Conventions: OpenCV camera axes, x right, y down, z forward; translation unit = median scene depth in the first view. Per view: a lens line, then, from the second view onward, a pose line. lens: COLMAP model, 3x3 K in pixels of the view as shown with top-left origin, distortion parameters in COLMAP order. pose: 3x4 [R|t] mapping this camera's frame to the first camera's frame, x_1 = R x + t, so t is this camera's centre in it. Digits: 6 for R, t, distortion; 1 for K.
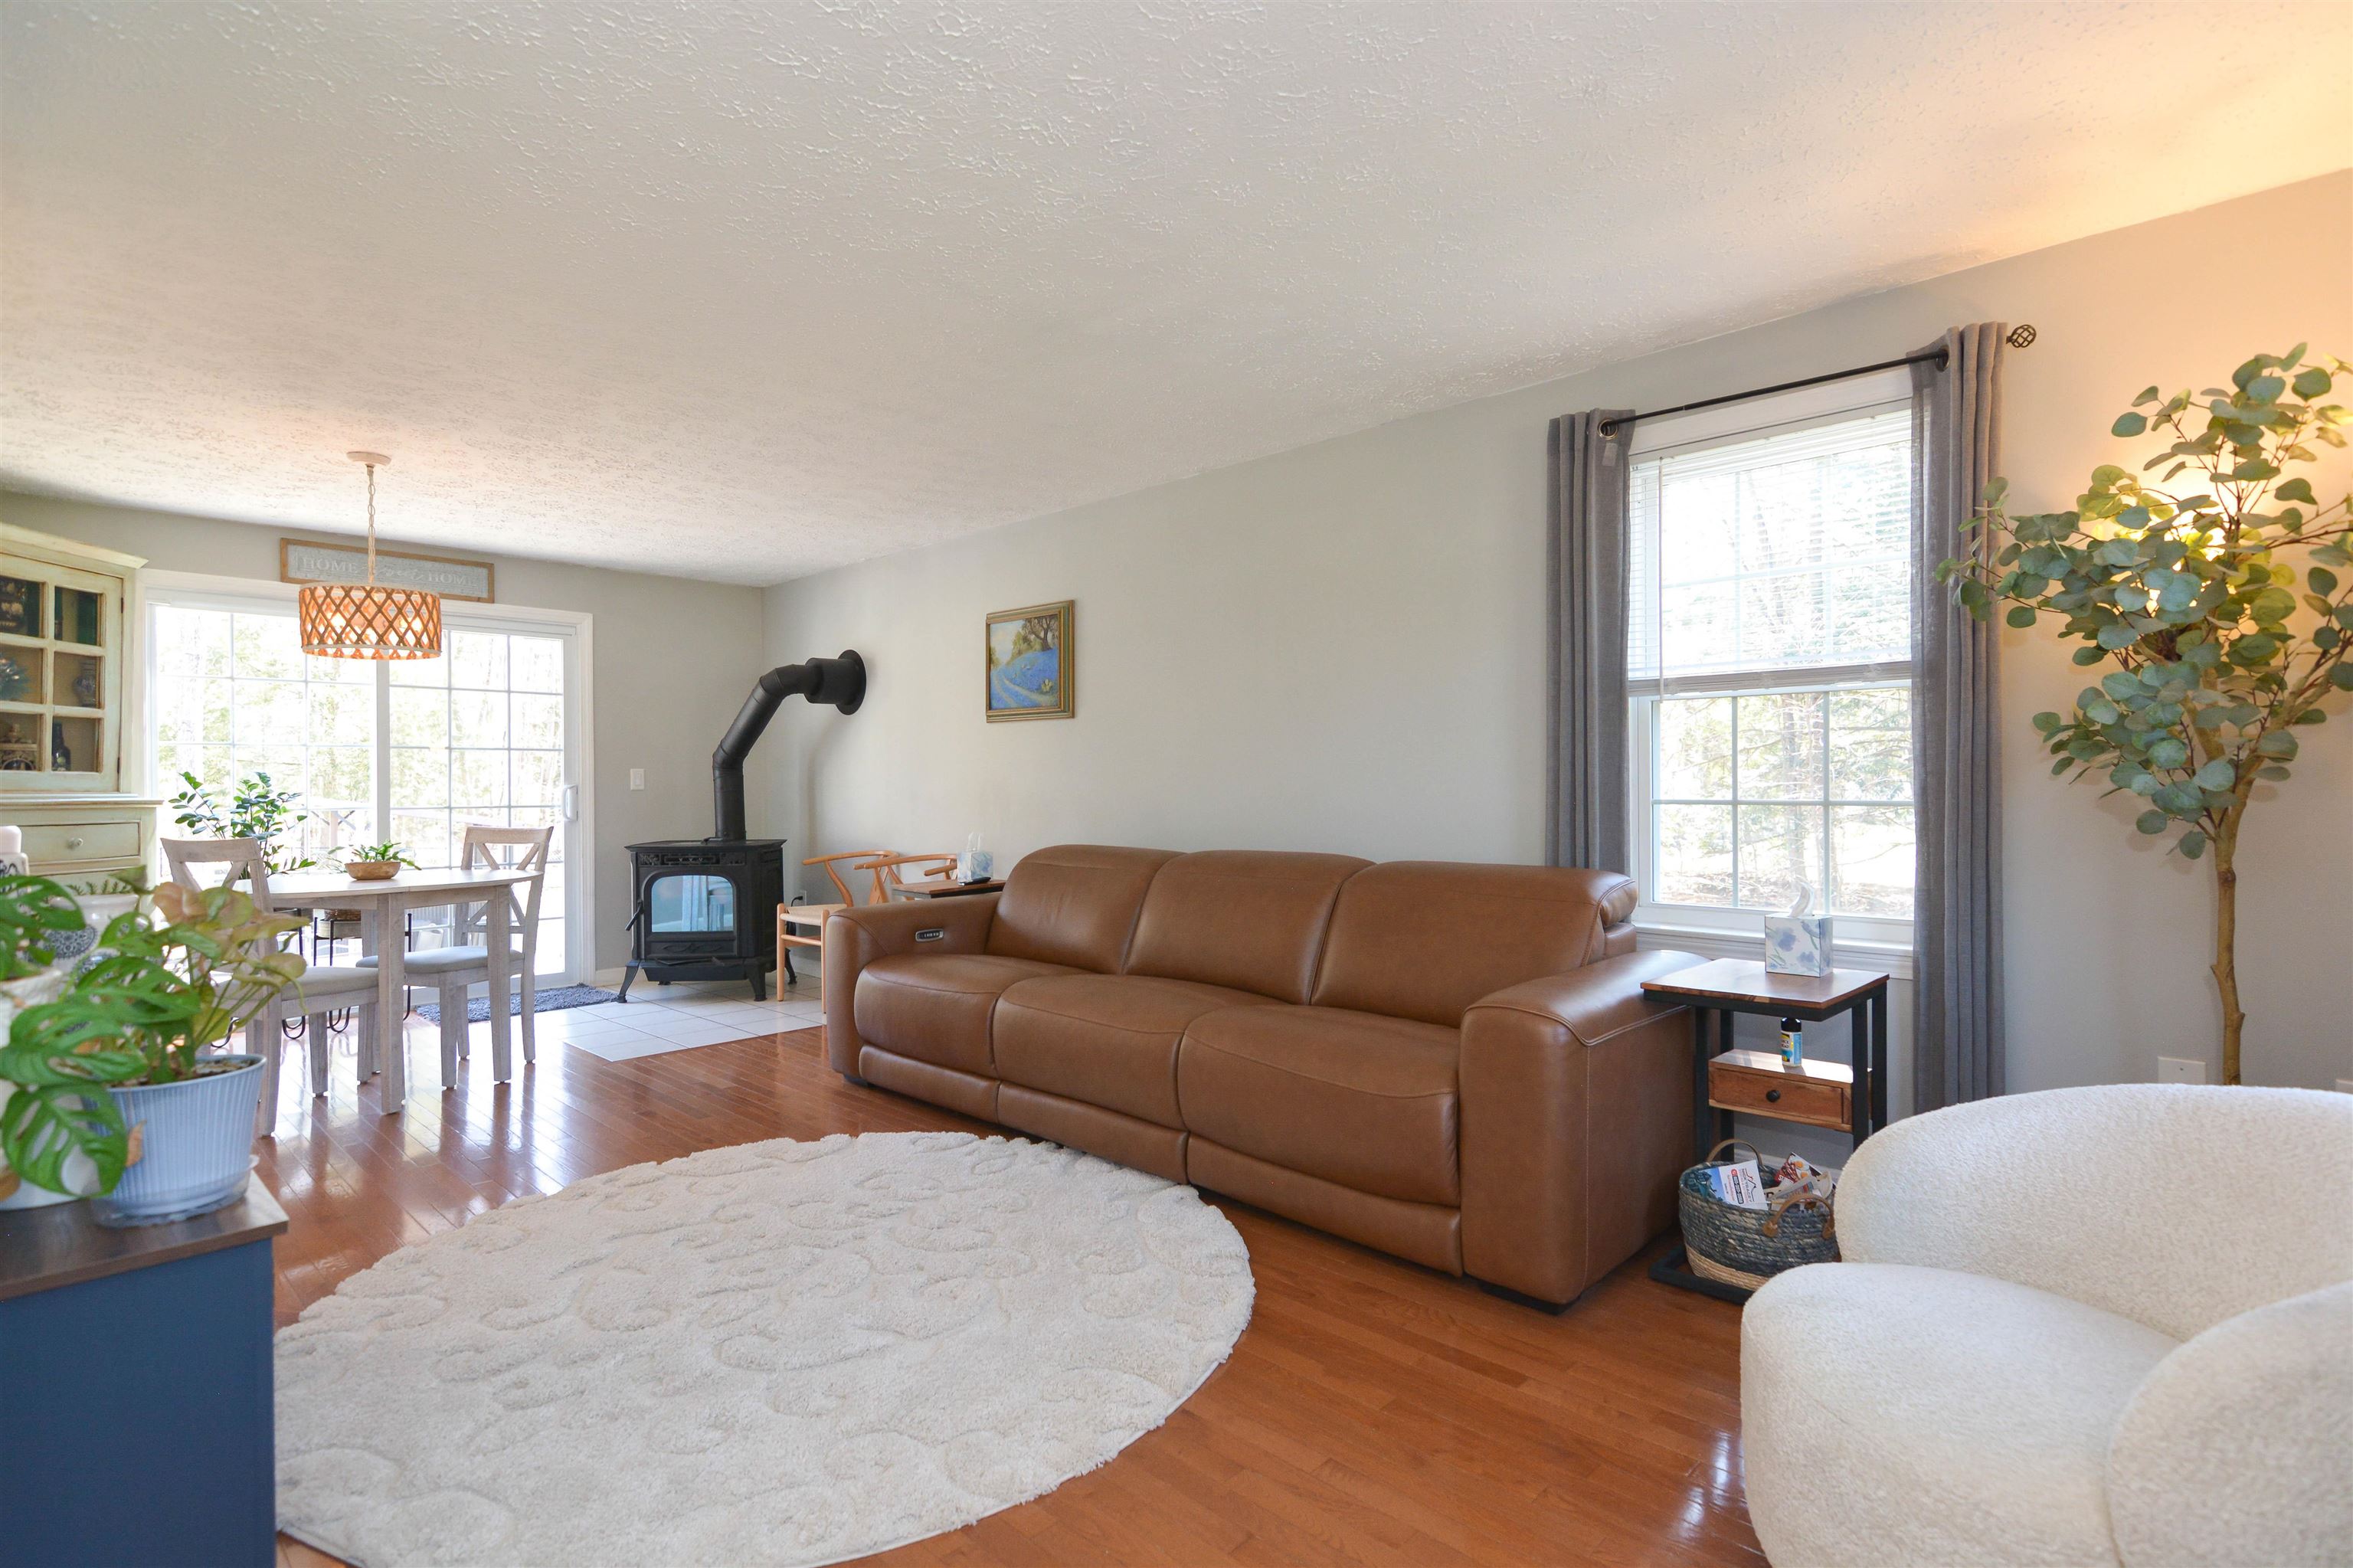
lens RADIAL K [[1131.4, 0, 1169.6], [0, 1131.4, 789.5], [0, 0, 1]] dist [0.001504, -0.002646]
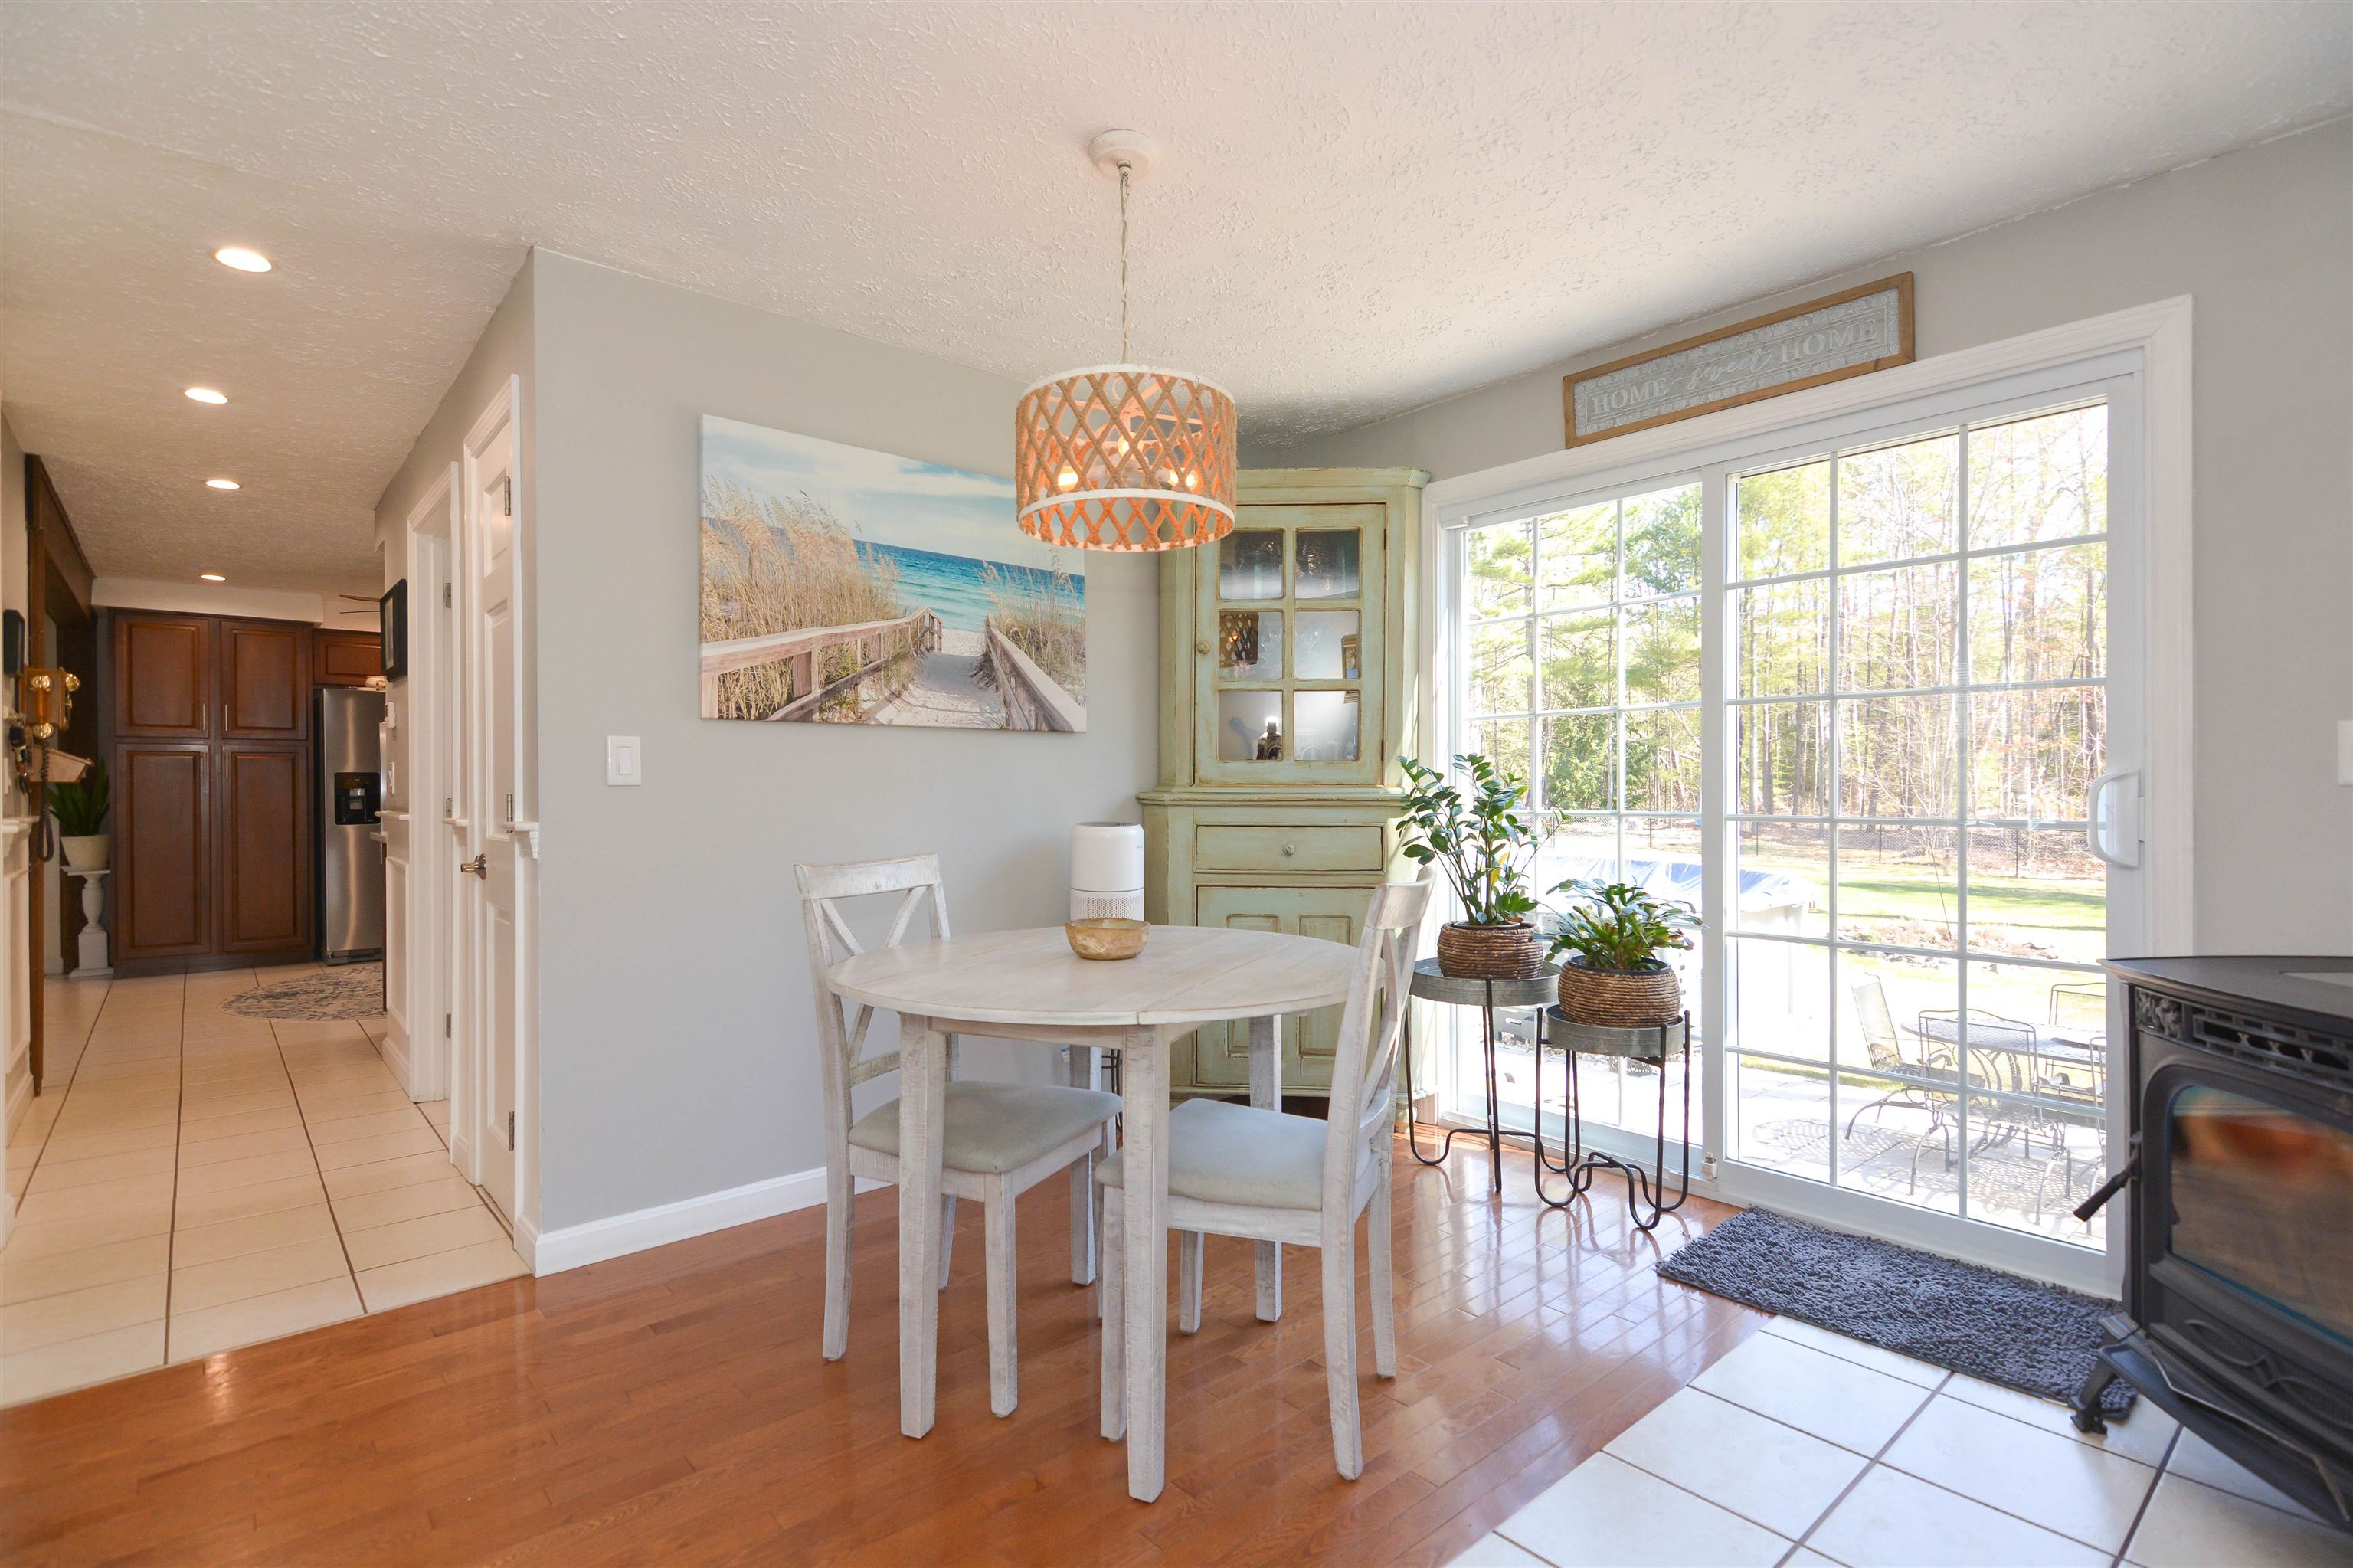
lens RADIAL K [[1131.4, 0, 1180.1], [0, 1131.4, 796.7], [0, 0, 1]] dist [0.001504, -0.002646]
pose [[-0.085449, 0.018168, -0.996177, -0.165173], [0.002154, 0.999835, 0.018050, -0.004138], [0.996340, -0.000603, -0.085474, 0.957090]]
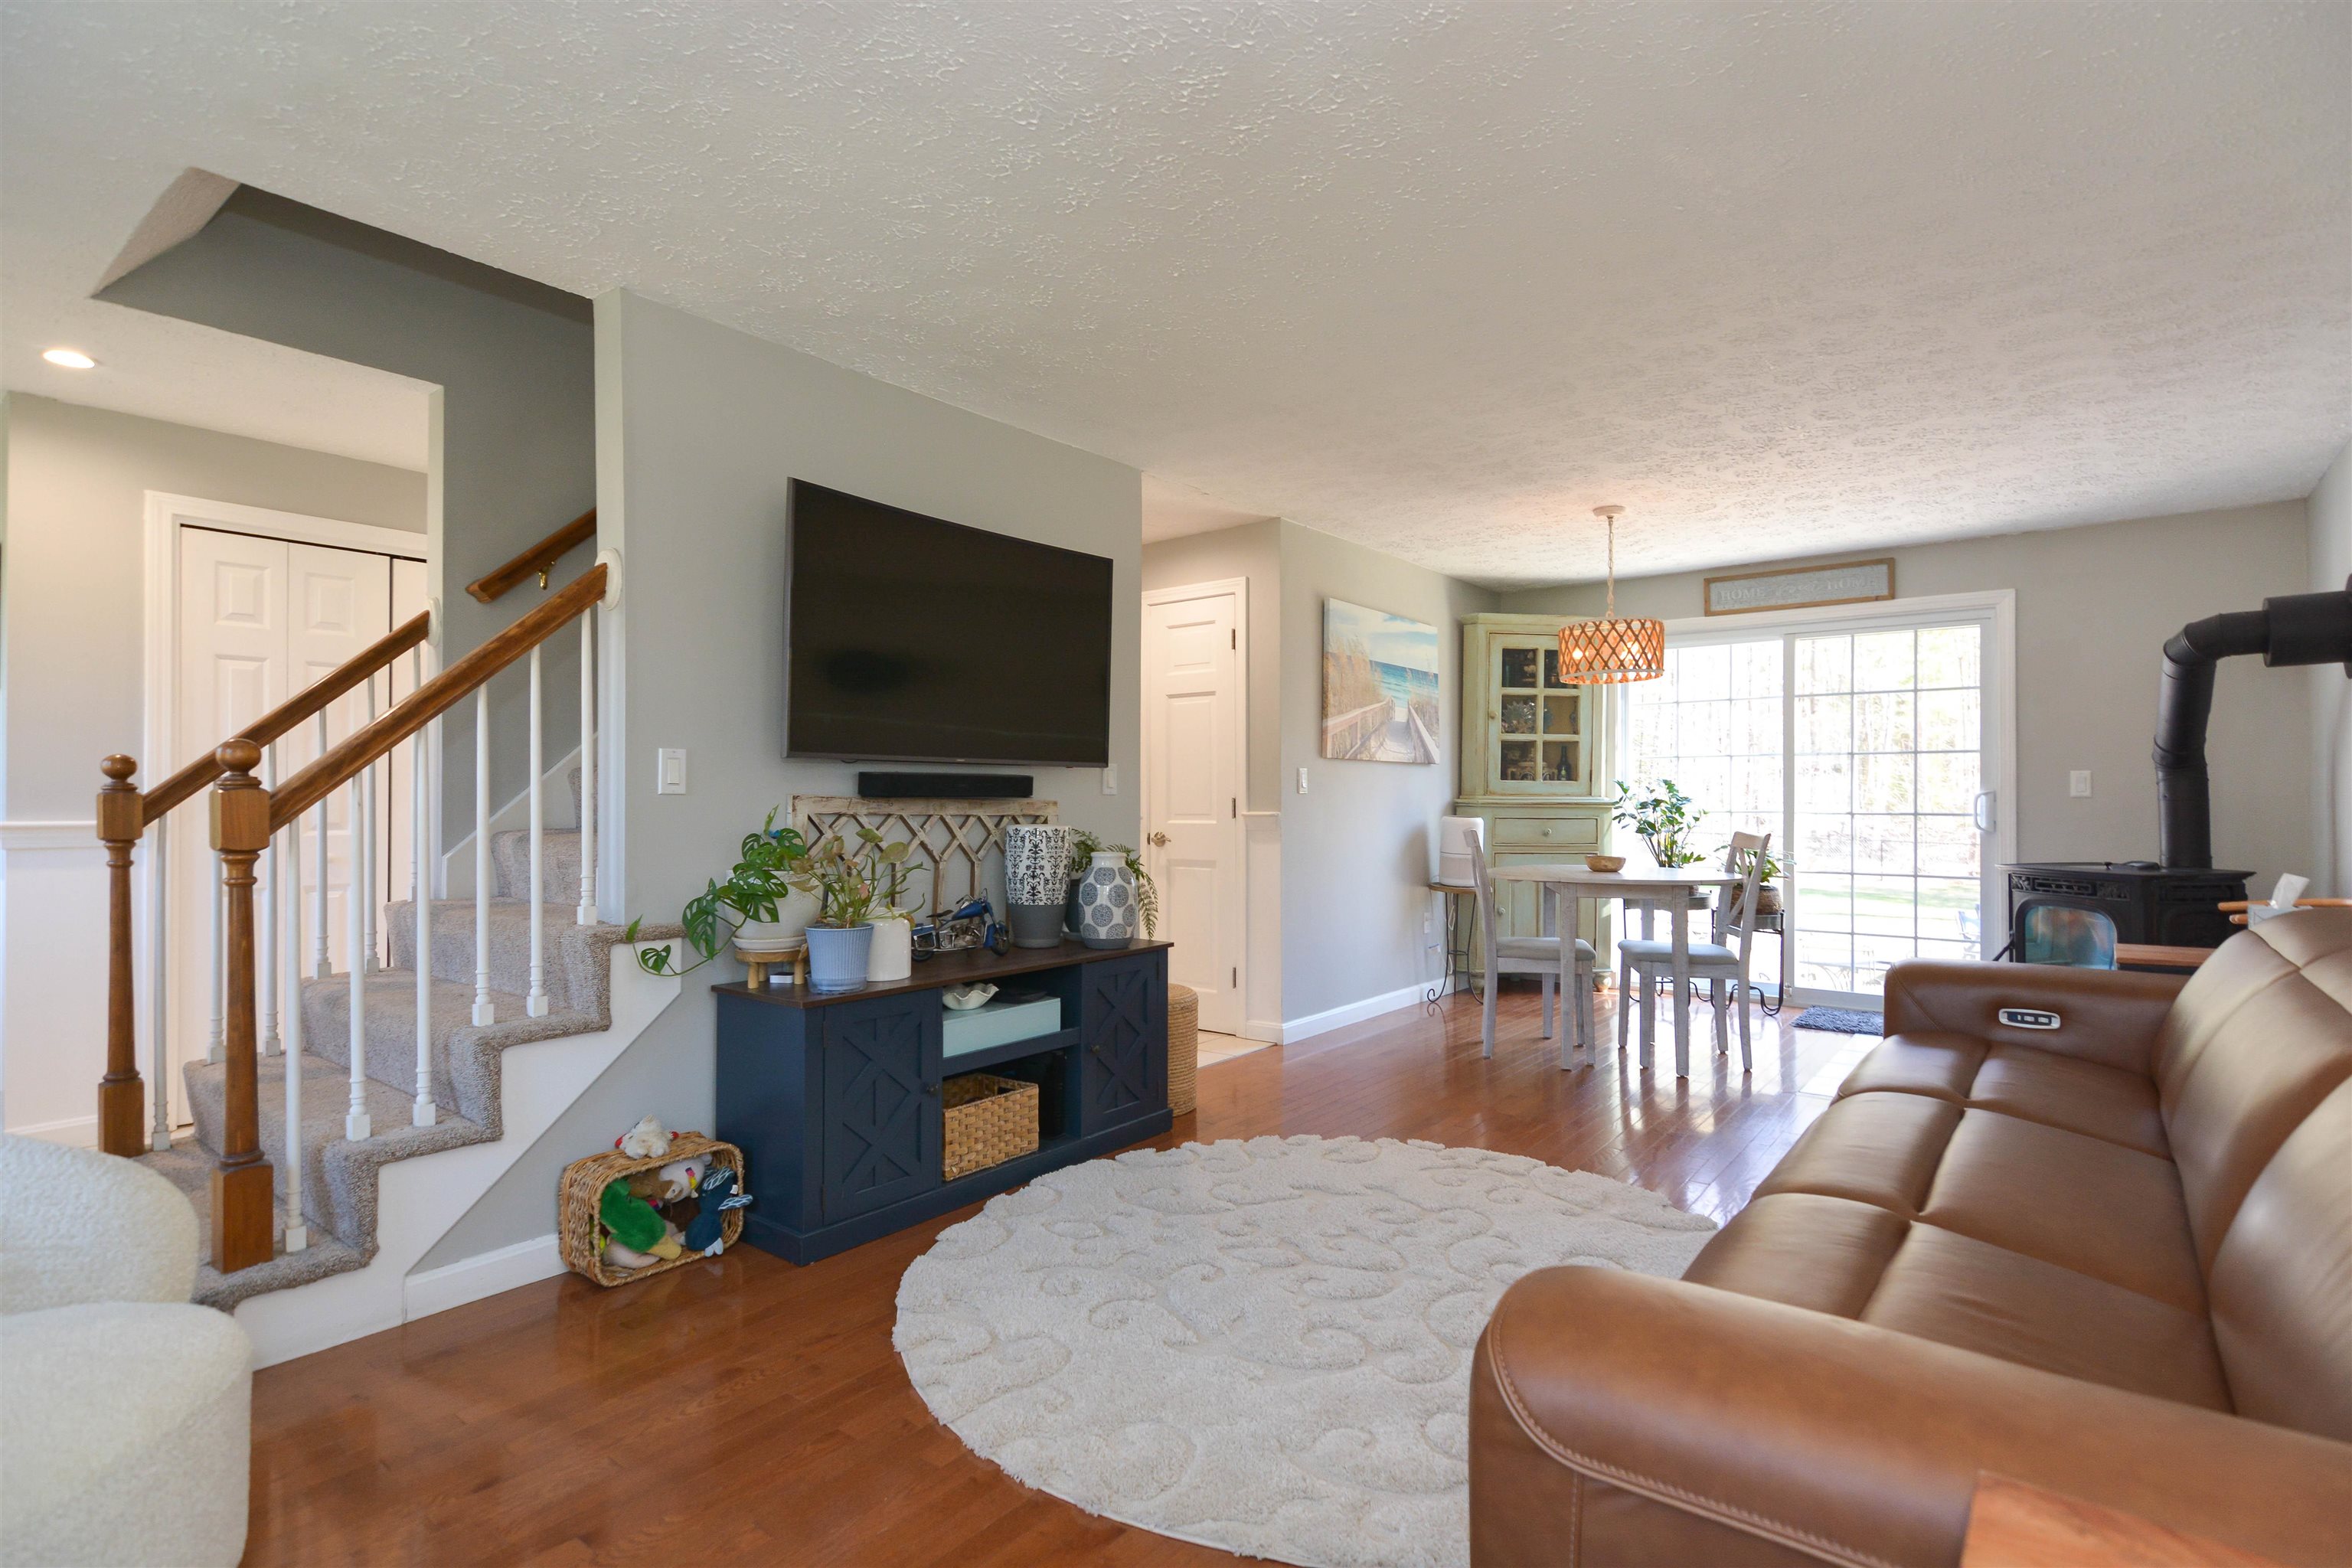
lens RADIAL K [[1130.9, 0, 1188.6], [0, 1130.9, 792.9], [0, 0, 1]] dist [0.001504, -0.002646]
pose [[0.090020, 0.003732, -0.995933, 0.372125], [-0.004274, 0.999985, 0.003361, -0.003738], [0.995931, 0.003955, 0.090035, 0.416477]]
